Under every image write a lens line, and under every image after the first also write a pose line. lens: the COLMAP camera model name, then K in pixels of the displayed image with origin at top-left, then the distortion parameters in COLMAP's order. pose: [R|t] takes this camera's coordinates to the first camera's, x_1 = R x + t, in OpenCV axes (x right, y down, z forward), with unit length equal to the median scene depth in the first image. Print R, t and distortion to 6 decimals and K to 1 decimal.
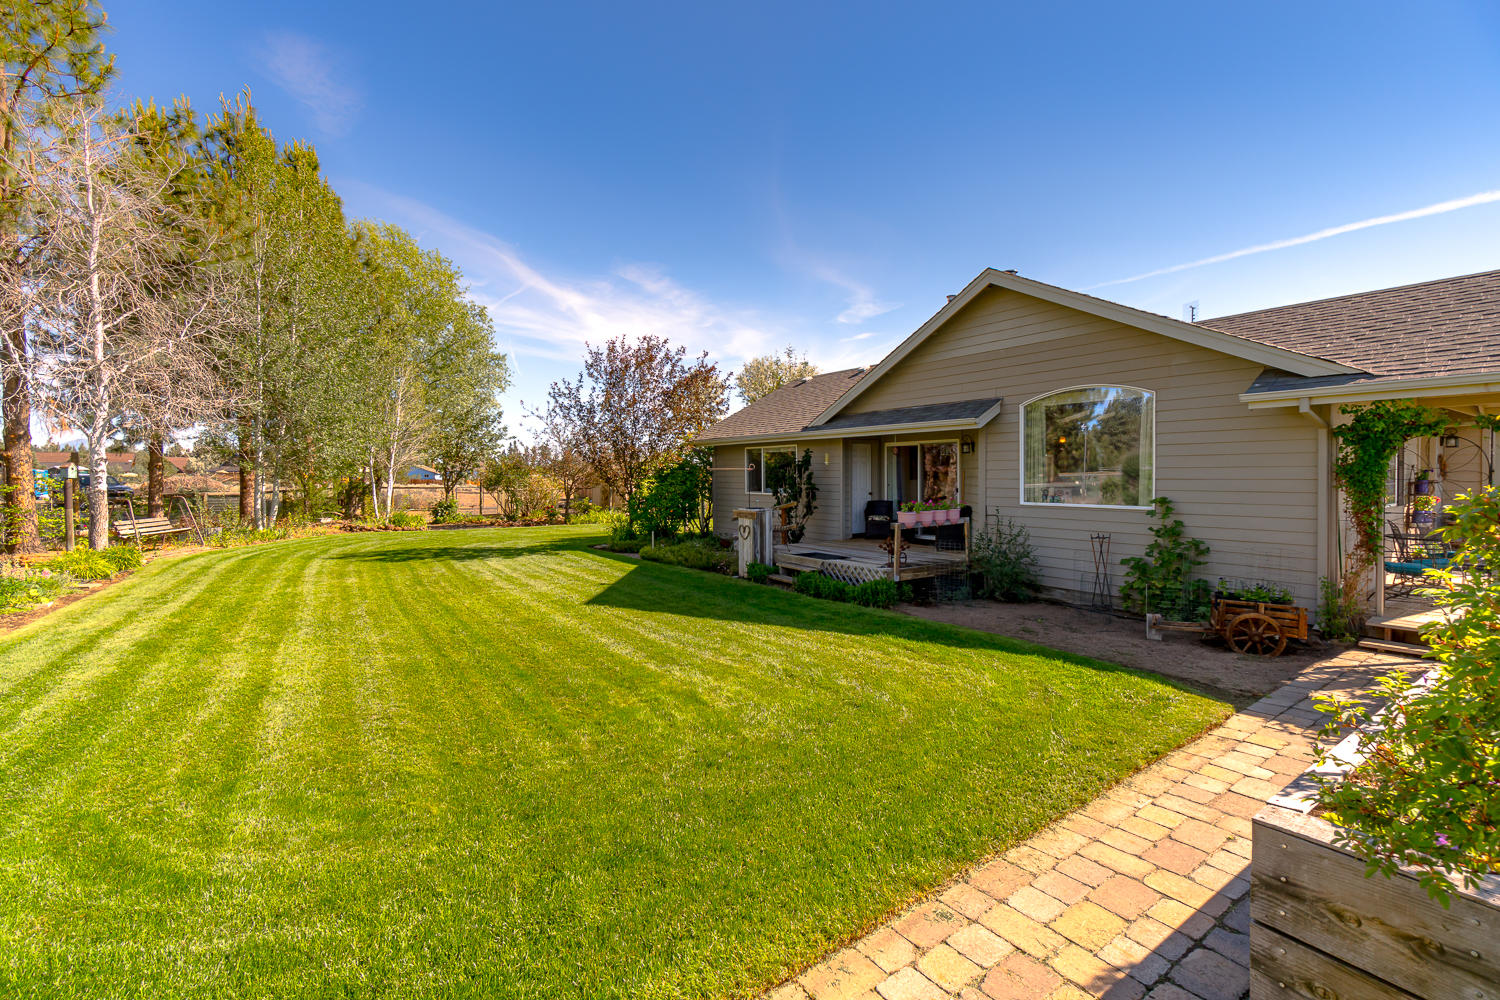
lens RADIAL K [[650.2, 0, 730.7], [0, 650.2, 484.8], [0, 0, 1]] dist [0.002102, 0.000984]
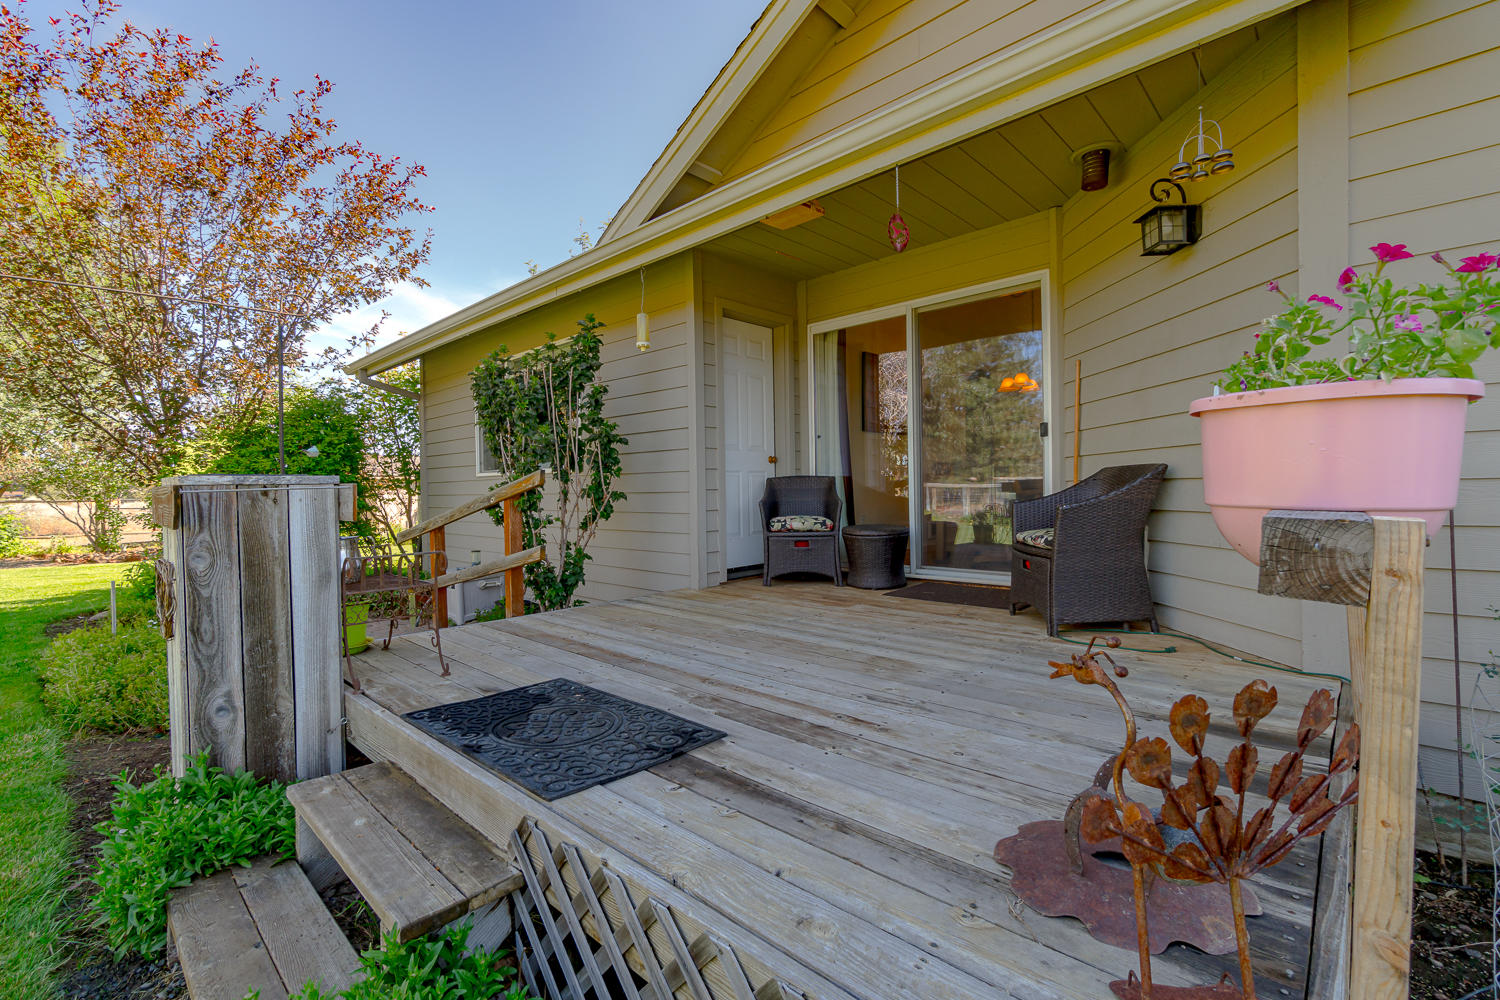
lens RADIAL K [[650.2, 0, 747.6], [0, 650.2, 503.3], [0, 0, 1]] dist [0.002102, 0.000984]
pose [[0.975915, -0.015372, 0.217609, 0.122398], [0.015803, 0.999875, -0.000244, 0.039887], [-0.217578, 0.003677, 0.976036, 0.656820]]
